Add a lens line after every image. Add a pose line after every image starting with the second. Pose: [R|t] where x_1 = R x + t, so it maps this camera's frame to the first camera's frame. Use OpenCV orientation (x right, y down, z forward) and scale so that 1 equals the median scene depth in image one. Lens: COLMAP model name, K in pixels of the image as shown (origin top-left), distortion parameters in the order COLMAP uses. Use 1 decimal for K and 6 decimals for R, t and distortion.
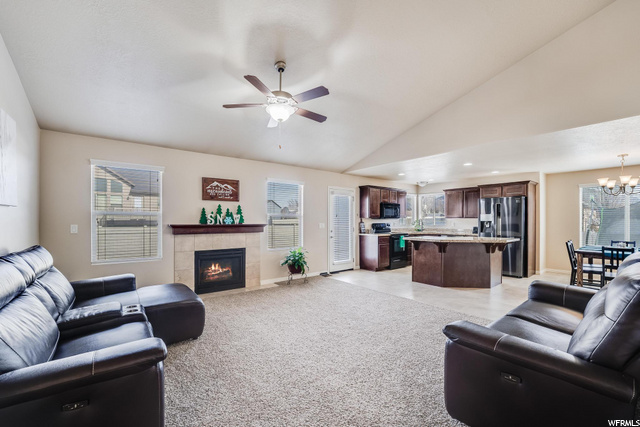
lens RADIAL K [[260.7, 0, 318.0], [0, 260.7, 219.7], [0, 0, 1]] dist [-0.035015, 0.000037]
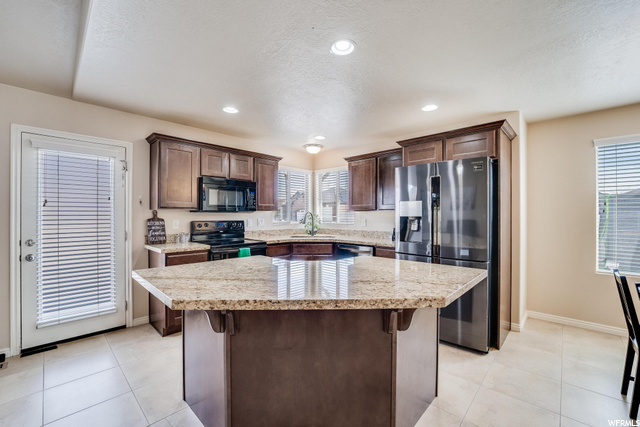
lens RADIAL K [[261.7, 0, 321.2], [0, 261.7, 215.8], [0, 0, 1]] dist [-0.018581, 0.000652]
pose [[0.987529, -0.000830, 0.157433, 0.463990], [0.000190, 0.999992, 0.004077, 0.003106], [-0.157435, -0.003996, 0.987521, 0.621446]]
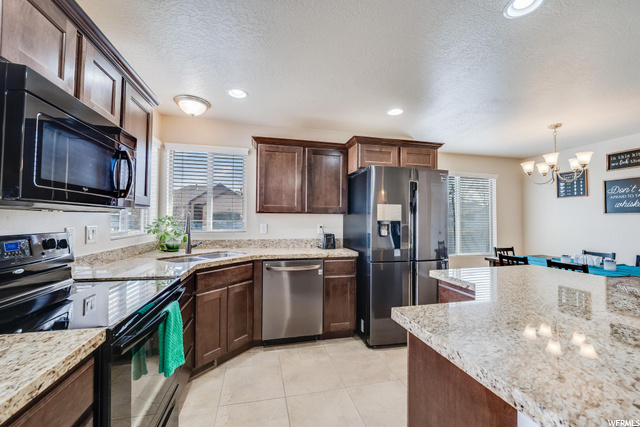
lens RADIAL K [[260.2, 0, 322.6], [0, 260.2, 215.0], [0, 0, 1]] dist [-0.012341, 0.000317]
pose [[0.404644, 0.016955, 0.914317, 0.243685], [-0.005670, 0.999855, -0.016032, 0.004455], [-0.914457, 0.001303, 0.404682, 1.005089]]
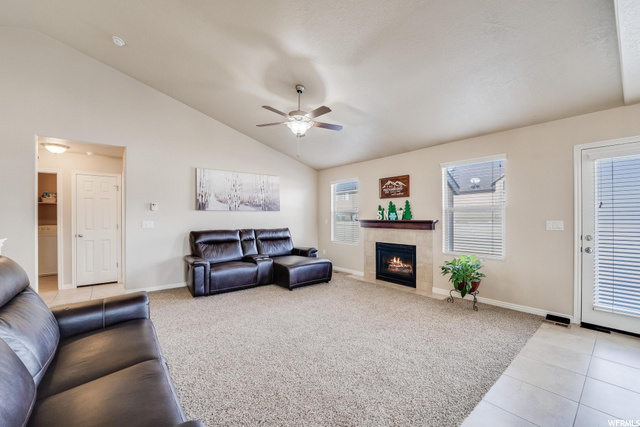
lens RADIAL K [[260.2, 0, 322.6], [0, 260.2, 215.0], [0, 0, 1]] dist [-0.012341, 0.000317]
pose [[0.034065, -0.008448, -0.999384, 0.558403], [0.006082, 0.999948, -0.008245, 0.003722], [0.999401, -0.005798, 0.034115, 0.556541]]
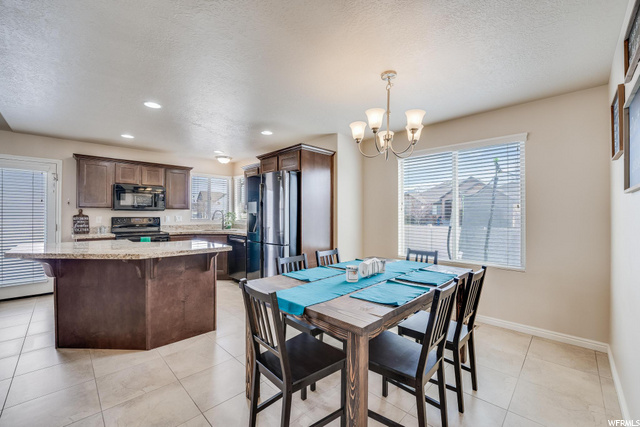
lens RADIAL K [[258.2, 0, 320.0], [0, 258.2, 213.5], [0, 0, 1]] dist [-0.022897, 0.000023]
pose [[0.991462, 0.000456, 0.130396, 0.793502], [0.000118, 0.999990, -0.004396, 0.009941], [-0.130397, 0.004374, 0.991452, 0.406648]]
